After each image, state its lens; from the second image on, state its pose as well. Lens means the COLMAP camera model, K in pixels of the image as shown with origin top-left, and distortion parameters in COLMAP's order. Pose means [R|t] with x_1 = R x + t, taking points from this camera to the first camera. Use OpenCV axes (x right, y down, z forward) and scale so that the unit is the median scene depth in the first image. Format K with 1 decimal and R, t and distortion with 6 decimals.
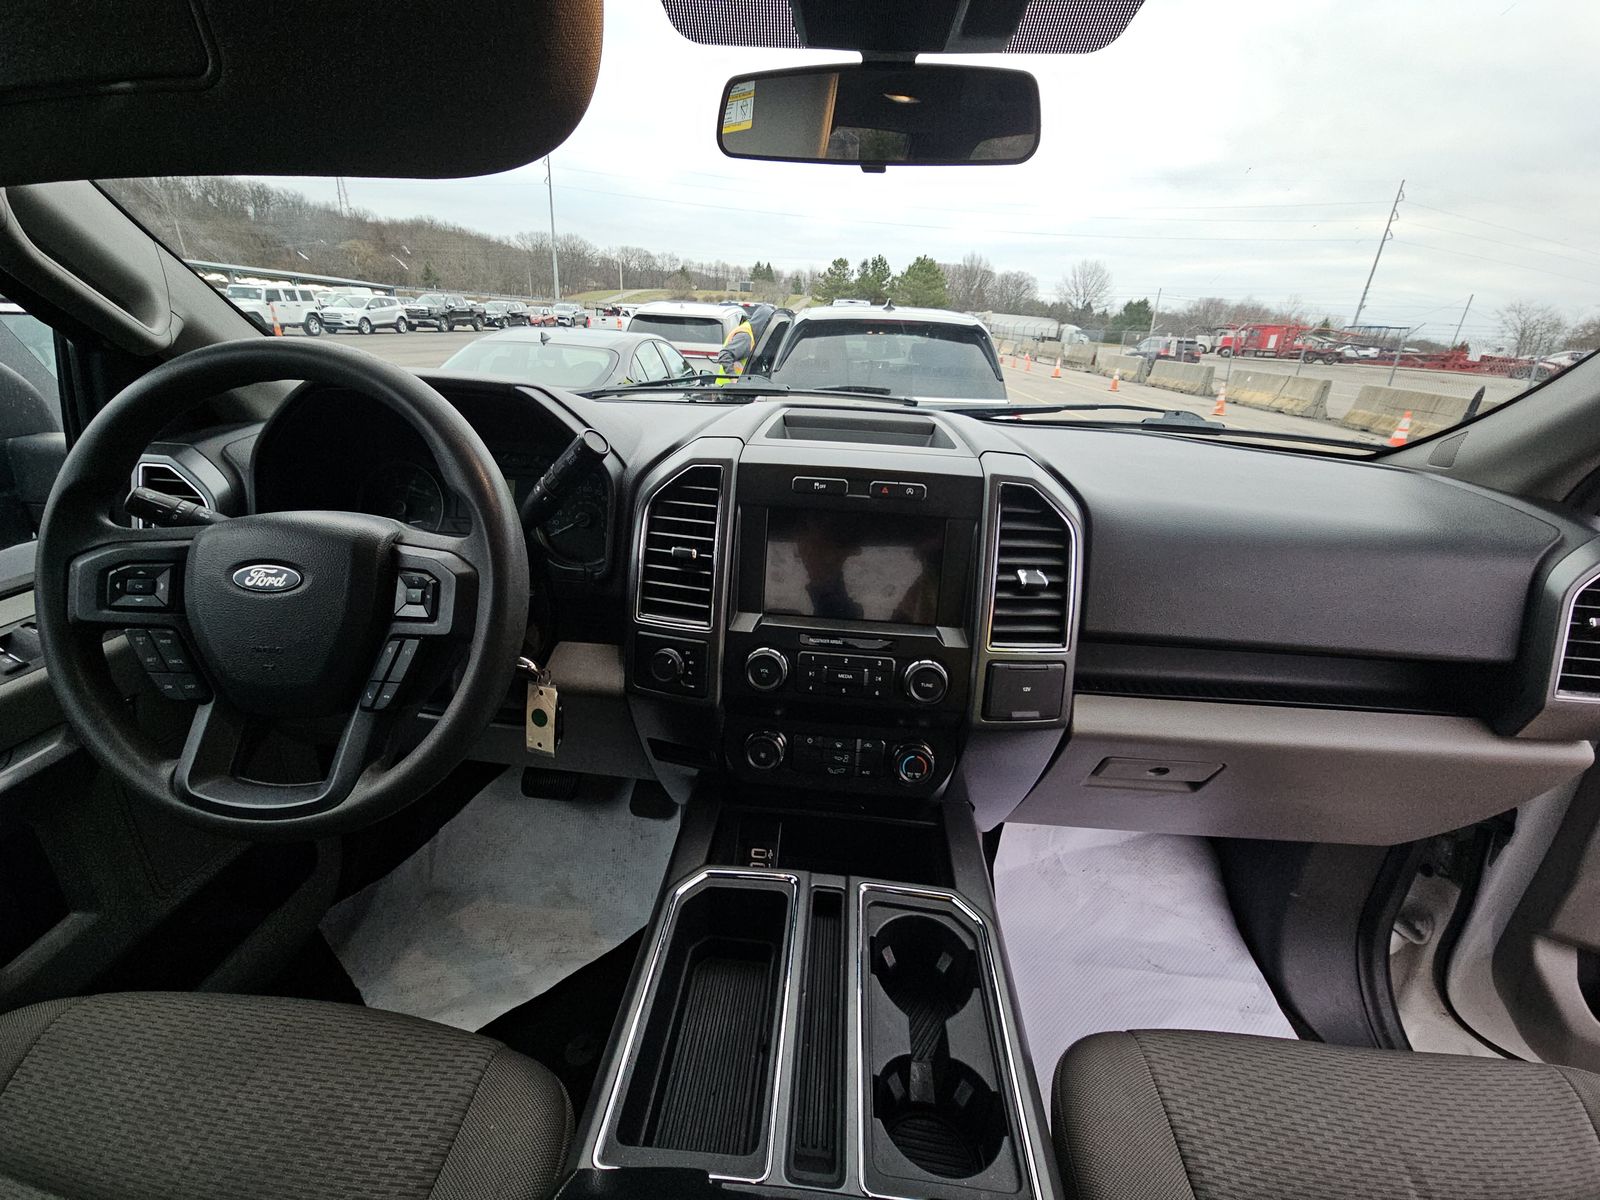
lens RADIAL K [[642.2, 0, 802.0], [0, 642.2, 603.6], [0, 0, 1]] dist [-0.000786, -0.001650]
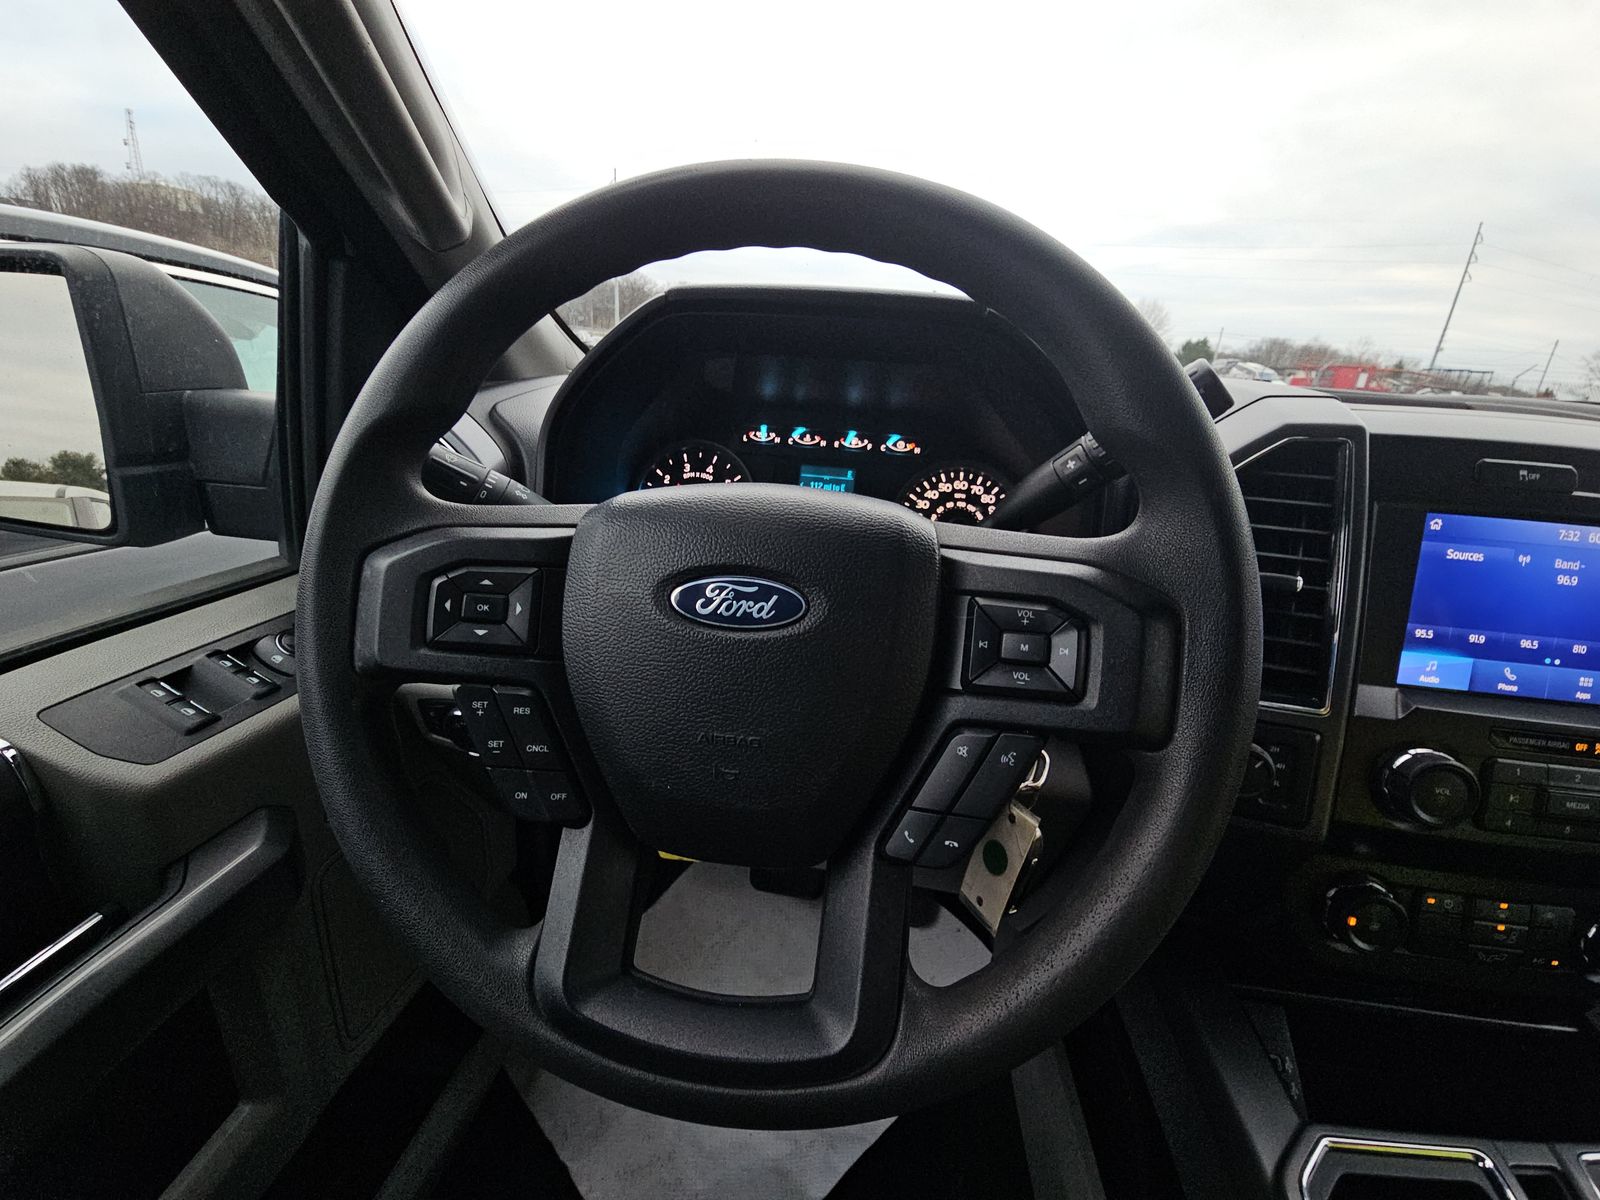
lens RADIAL K [[642.2, 0, 801.8], [0, 642.2, 600.2], [0, 0, 1]] dist [-0.000786, -0.001650]
pose [[0.998188, 0.035386, -0.048668, -0.609665], [-0.037901, 0.997940, -0.051763, -0.012663], [0.046736, 0.053514, 0.997473, 0.384849]]
